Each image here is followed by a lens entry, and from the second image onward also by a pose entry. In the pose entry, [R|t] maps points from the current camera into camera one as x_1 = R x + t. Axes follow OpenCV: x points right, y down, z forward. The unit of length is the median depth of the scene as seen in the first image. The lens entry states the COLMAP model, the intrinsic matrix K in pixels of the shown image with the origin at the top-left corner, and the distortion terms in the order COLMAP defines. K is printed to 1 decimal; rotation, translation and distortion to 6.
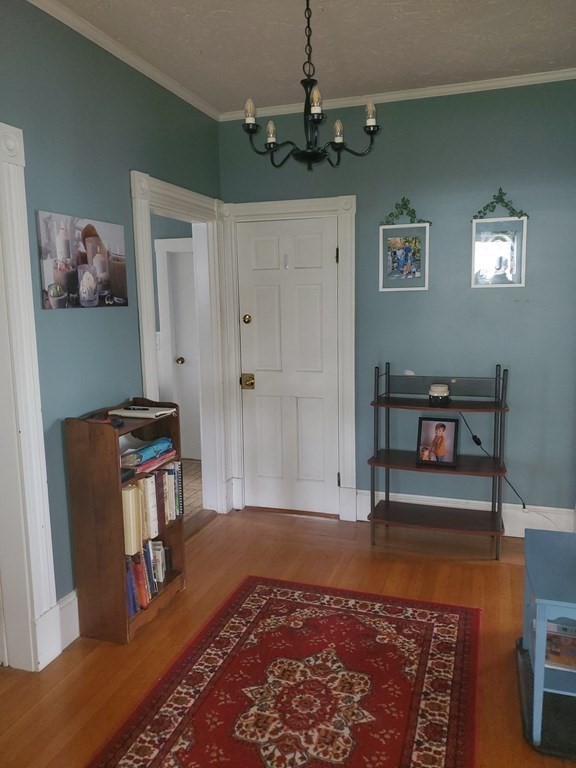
lens RADIAL K [[608.5, 0, 288.0], [0, 608.5, 384.0], [0, 0, 1]] dist [0.049696, -0.001905]
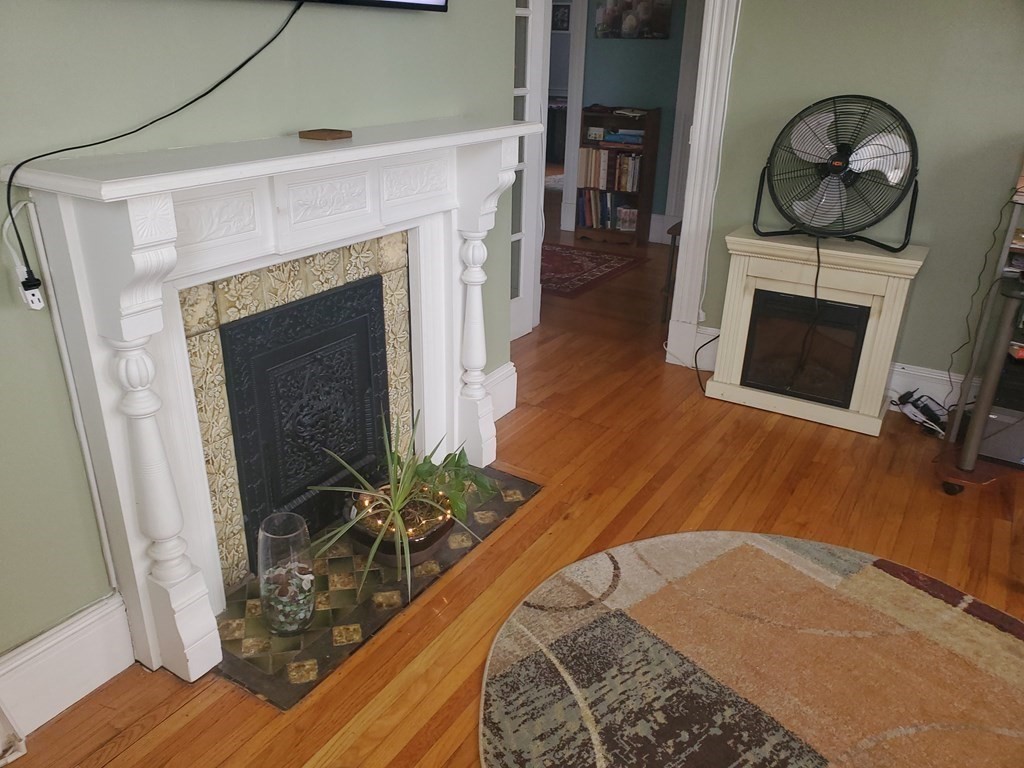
lens RADIAL K [[811.3, 0, 512.0], [0, 811.3, 384.0], [0, 0, 1]] dist [0.049696, -0.001905]
pose [[-0.230935, 0.397537, -0.888050, 2.024556], [-0.154334, 0.886200, 0.436842, -0.212484], [0.960651, 0.237939, -0.143301, 1.215837]]
